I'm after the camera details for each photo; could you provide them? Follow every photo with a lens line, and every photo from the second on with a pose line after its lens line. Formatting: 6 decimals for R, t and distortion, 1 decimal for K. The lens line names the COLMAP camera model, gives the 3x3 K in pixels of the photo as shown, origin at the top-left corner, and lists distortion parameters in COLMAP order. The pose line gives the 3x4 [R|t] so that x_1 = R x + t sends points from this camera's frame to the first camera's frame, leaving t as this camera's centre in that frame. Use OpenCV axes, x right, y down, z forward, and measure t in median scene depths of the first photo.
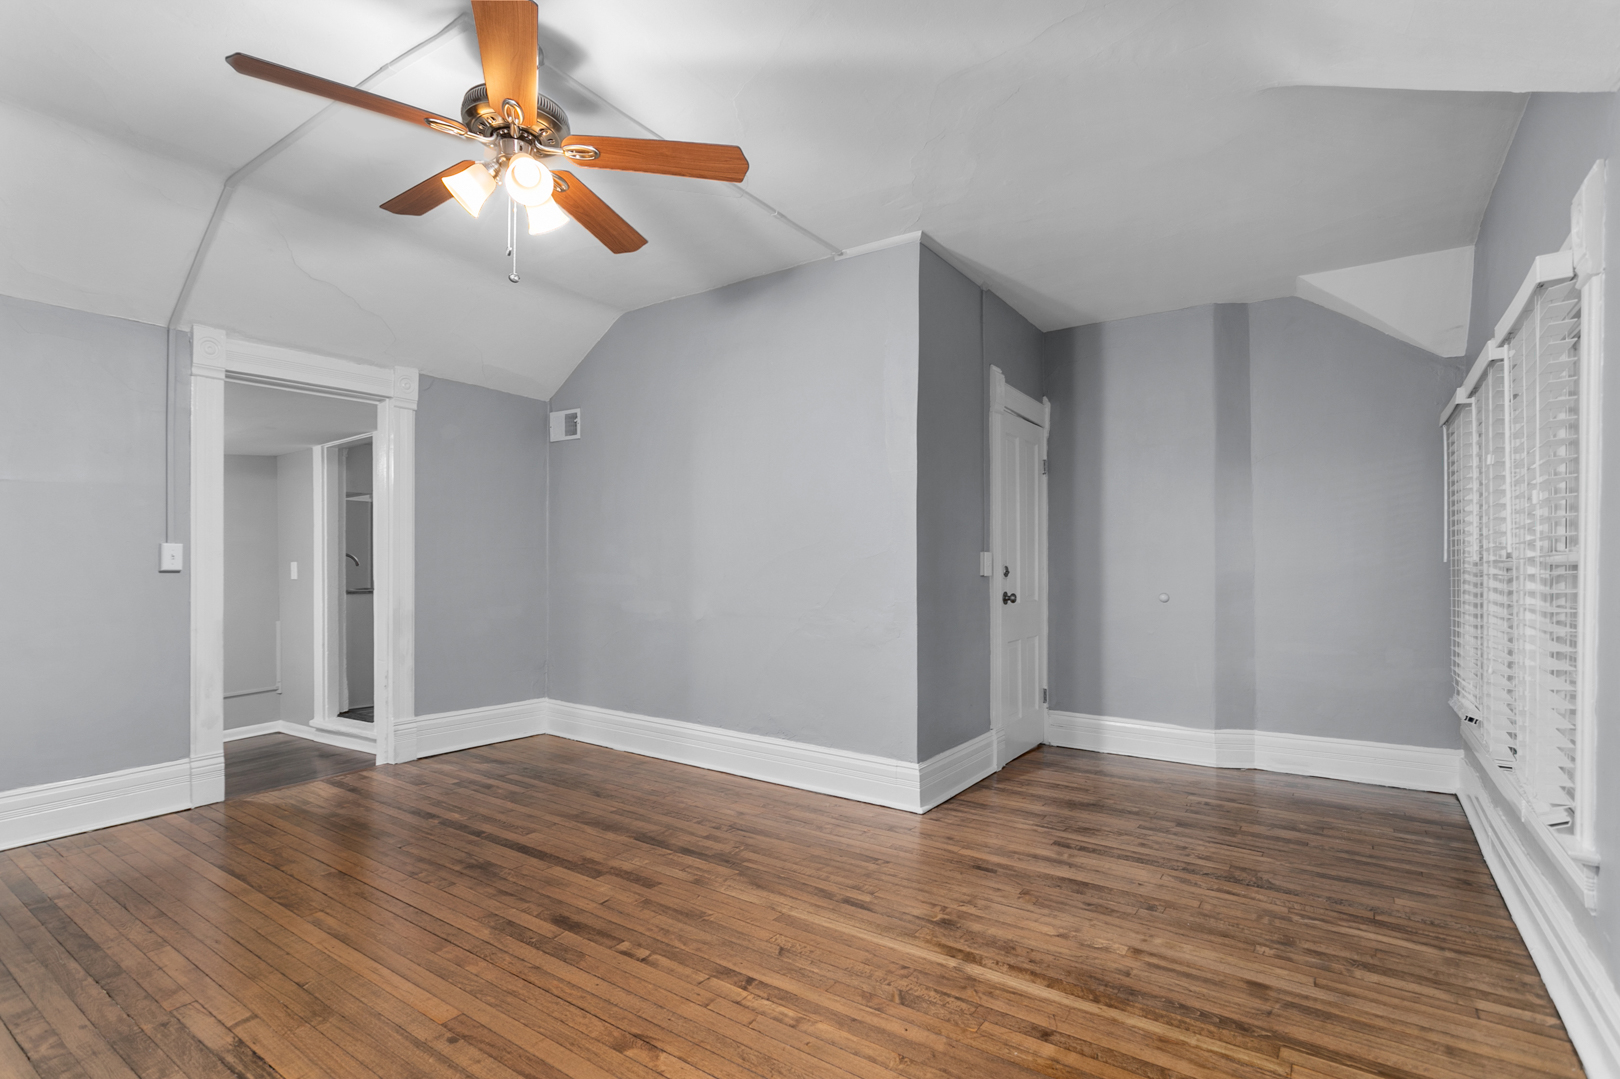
lens RADIAL K [[772.1, 0, 807.5], [0, 772.1, 553.0], [0, 0, 1]] dist [0.002762, 0.000889]
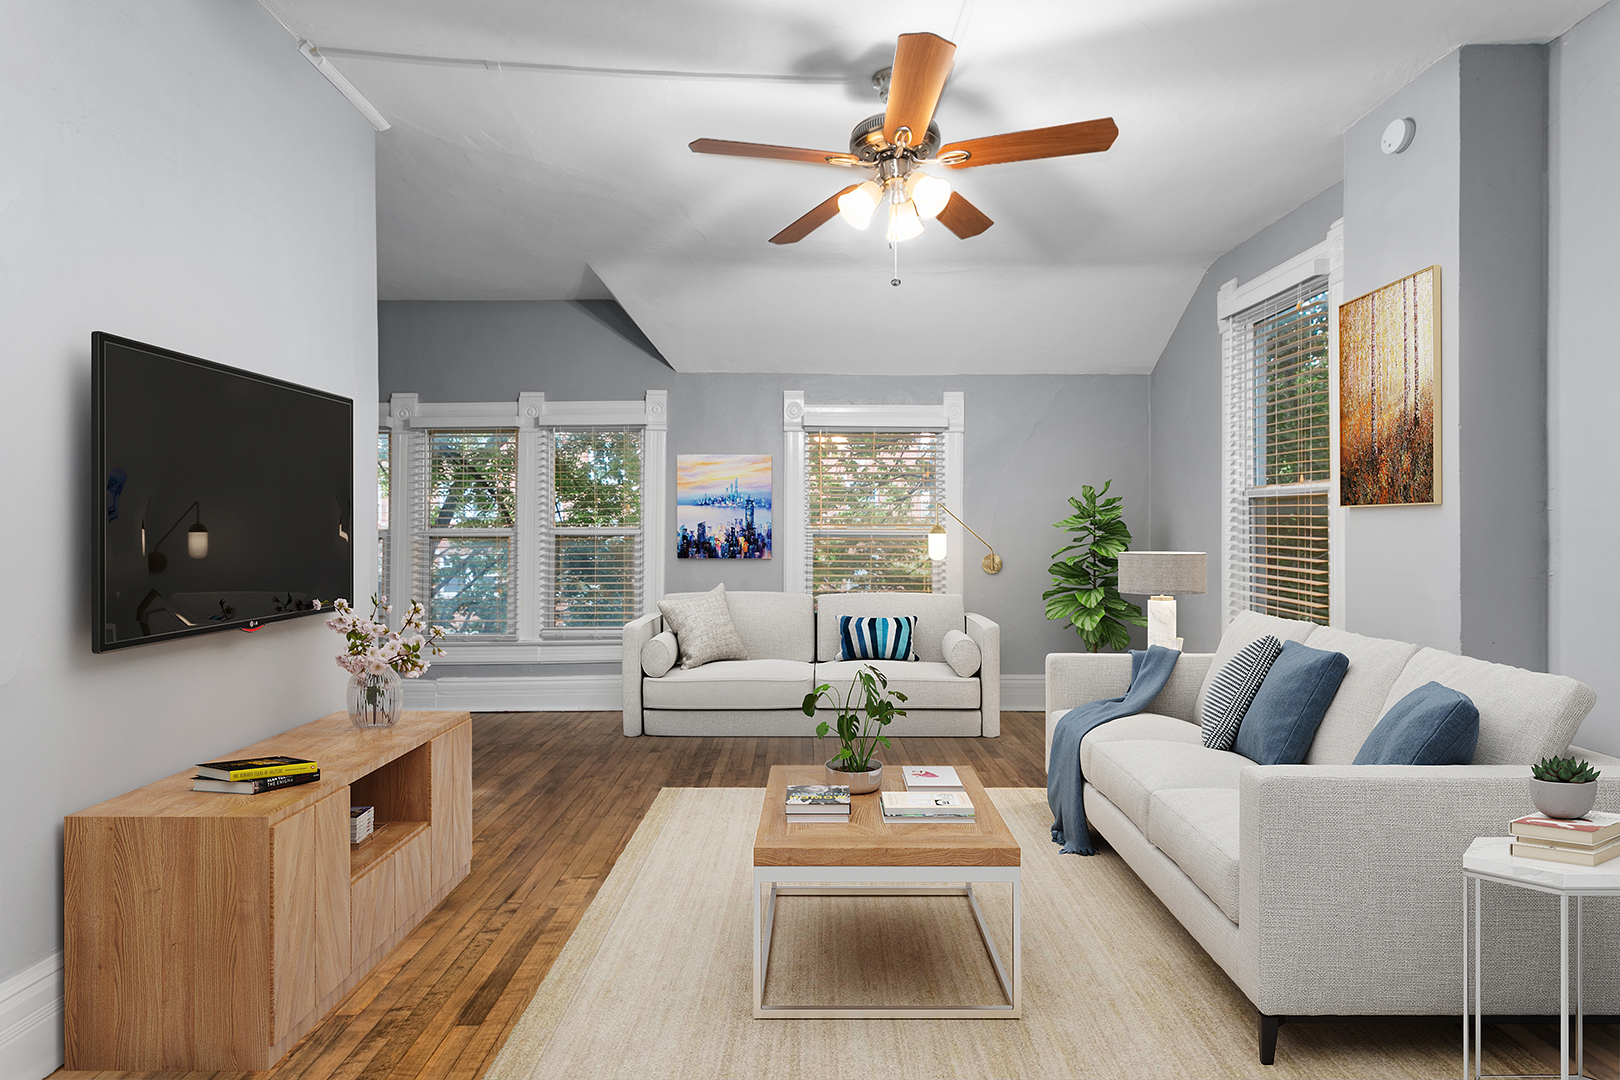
lens RADIAL K [[772.1, 0, 807.5], [0, 772.1, 553.5], [0, 0, 1]] dist [0.002762, 0.000889]
pose [[-0.573587, -0.031120, 0.818553, -1.296840], [-0.023583, 0.999491, 0.021474, 0.008441], [-0.818805, -0.006986, -0.574029, 1.827842]]
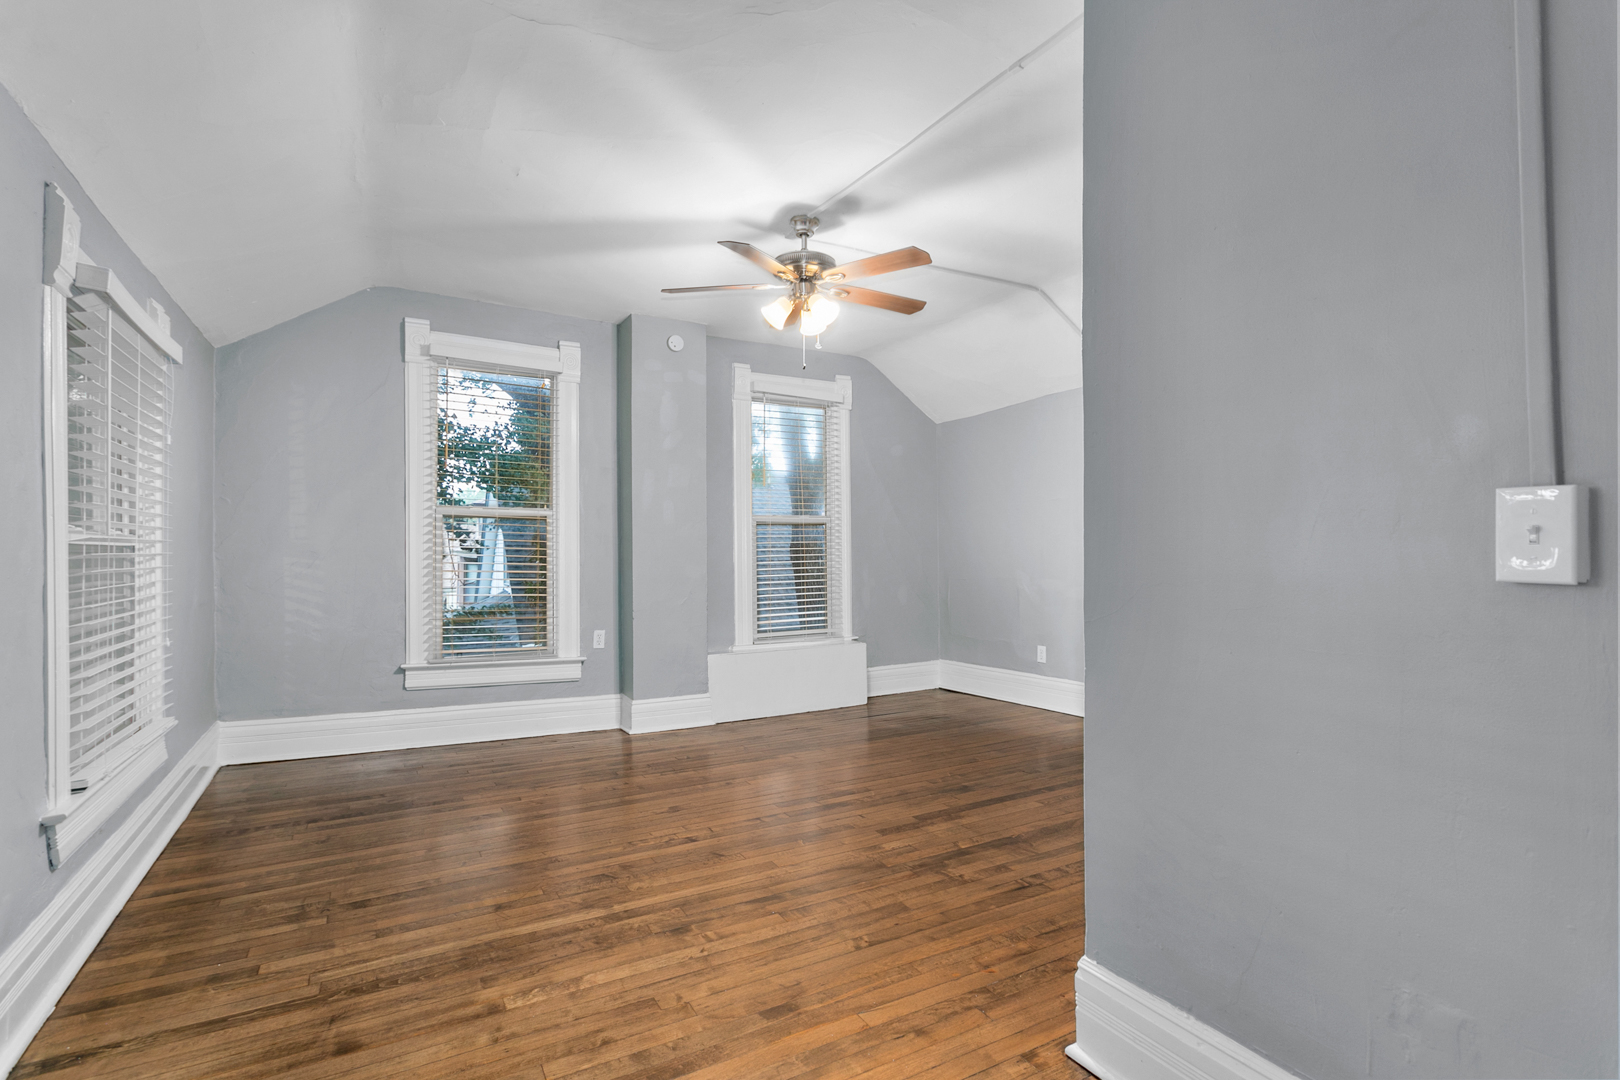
lens RADIAL K [[772.1, 0, 807.5], [0, 772.1, 553.5], [0, 0, 1]] dist [0.002762, 0.000889]
pose [[-0.429307, 0.006470, -0.903135, 1.081071], [0.018399, 0.999829, -0.001583, 0.030578], [0.902971, -0.017296, -0.429353, 1.751072]]
